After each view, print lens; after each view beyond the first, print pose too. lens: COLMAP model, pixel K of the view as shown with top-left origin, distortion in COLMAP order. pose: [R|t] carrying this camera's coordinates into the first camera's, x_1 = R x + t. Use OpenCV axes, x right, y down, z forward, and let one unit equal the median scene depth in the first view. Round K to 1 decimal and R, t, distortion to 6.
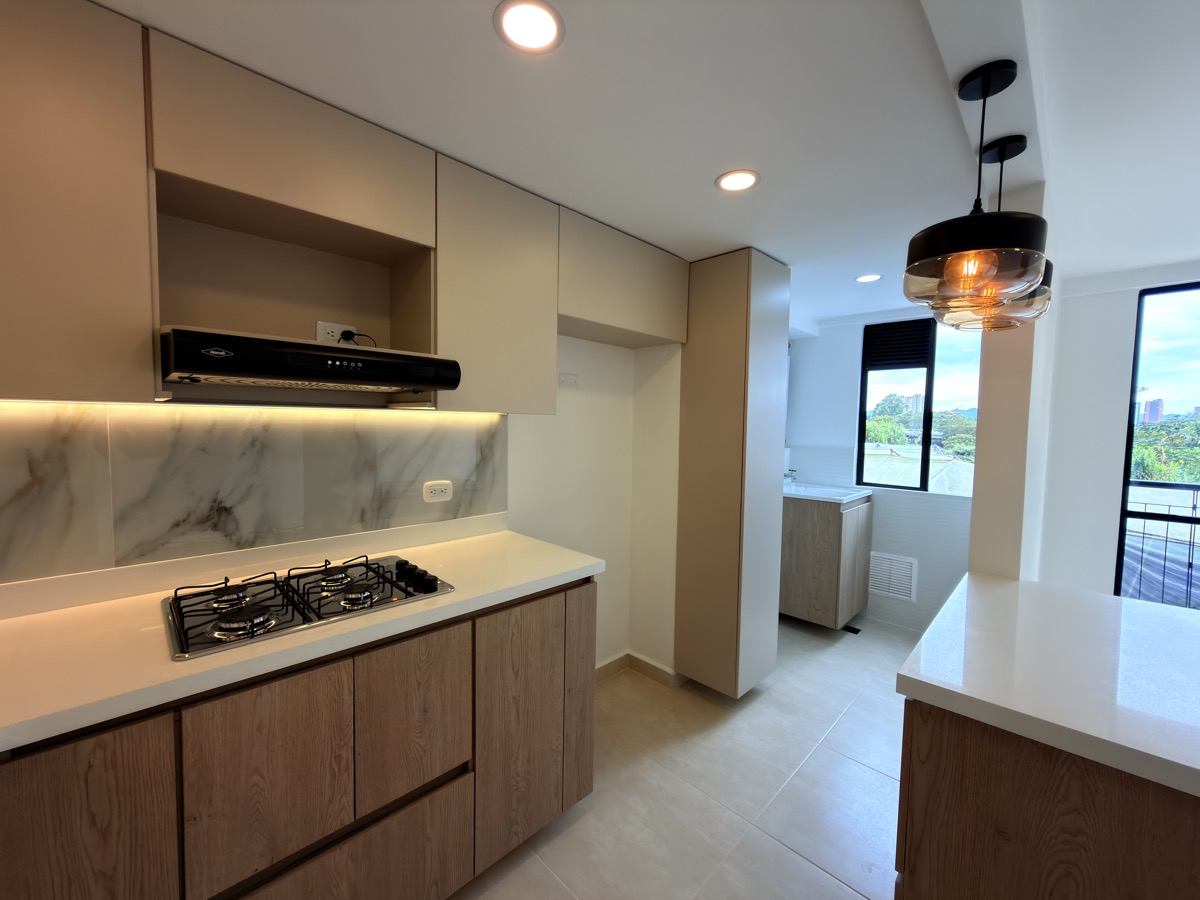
lens RADIAL K [[478.7, 0, 599.0], [0, 478.7, 451.1], [0, 0, 1]] dist [-0.002636, -0.000419]
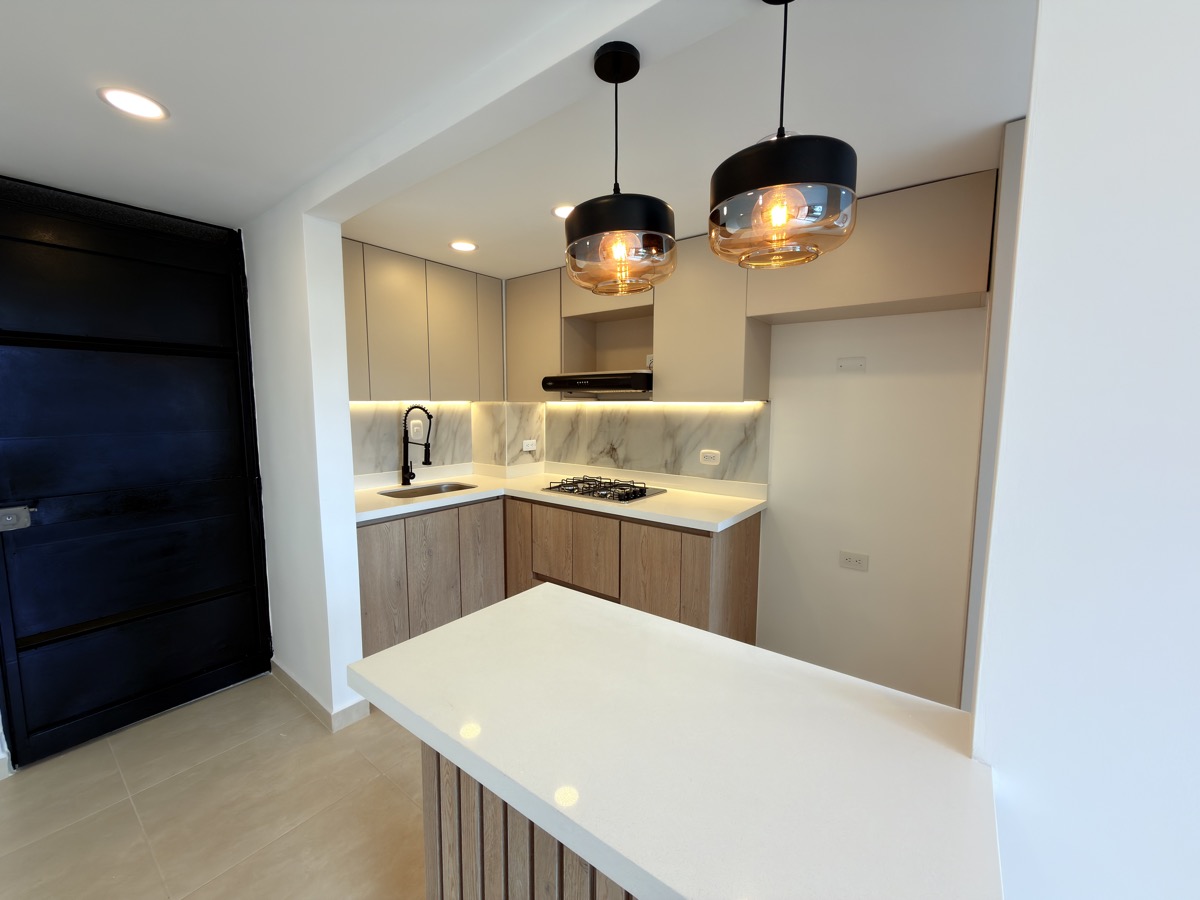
lens RADIAL K [[478.7, 0, 599.3], [0, 478.7, 441.9], [0, 0, 1]] dist [-0.002636, -0.000419]
pose [[0.123396, 0.063129, -0.990348, 1.308917], [-0.061335, 0.996552, 0.055882, -0.028086], [0.990460, 0.053847, 0.126842, 0.609512]]
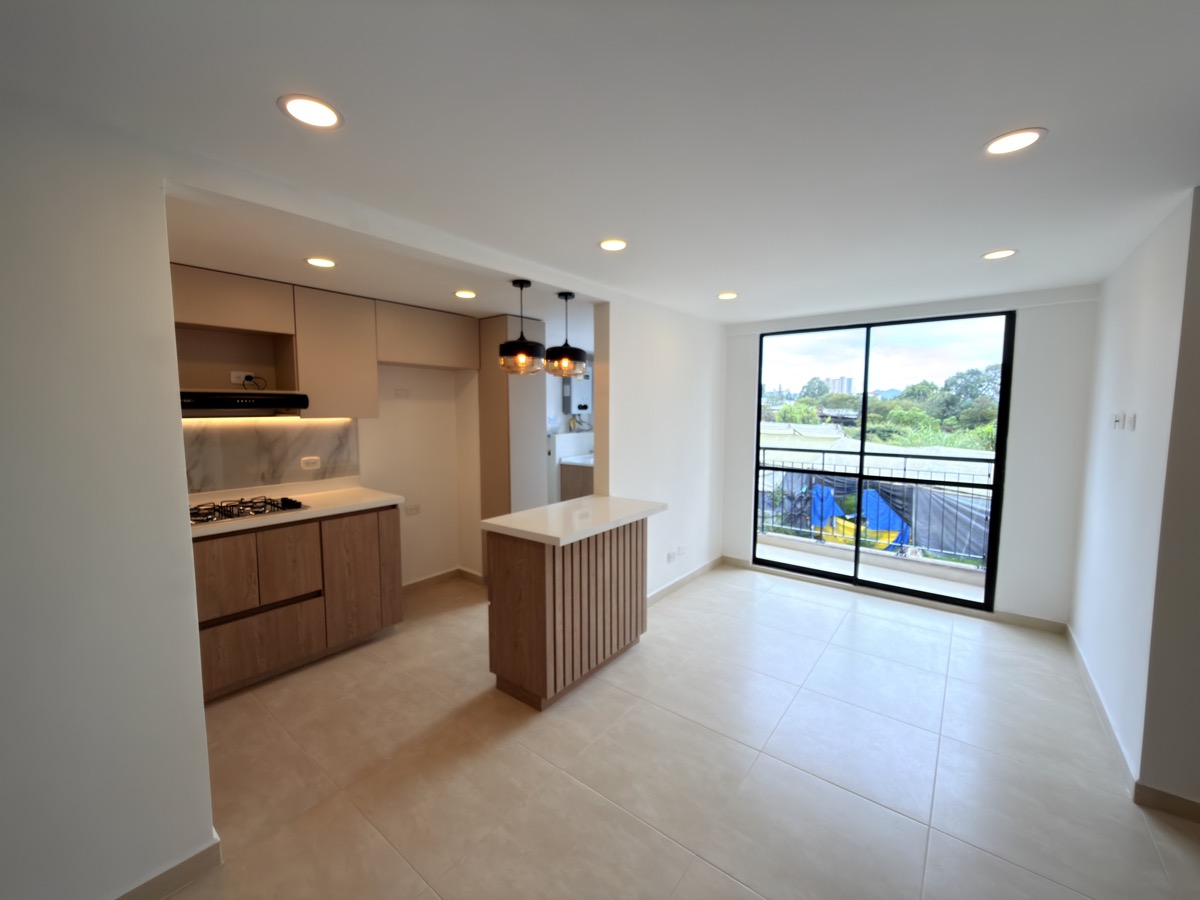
lens RADIAL K [[478.7, 0, 600.5], [0, 478.7, 451.1], [0, 0, 1]] dist [-0.002636, -0.000419]
pose [[0.992222, -0.027144, 0.121489, 0.620518], [0.023322, 0.999191, 0.032772, 0.009394], [-0.122280, -0.029684, 0.992052, -1.056812]]
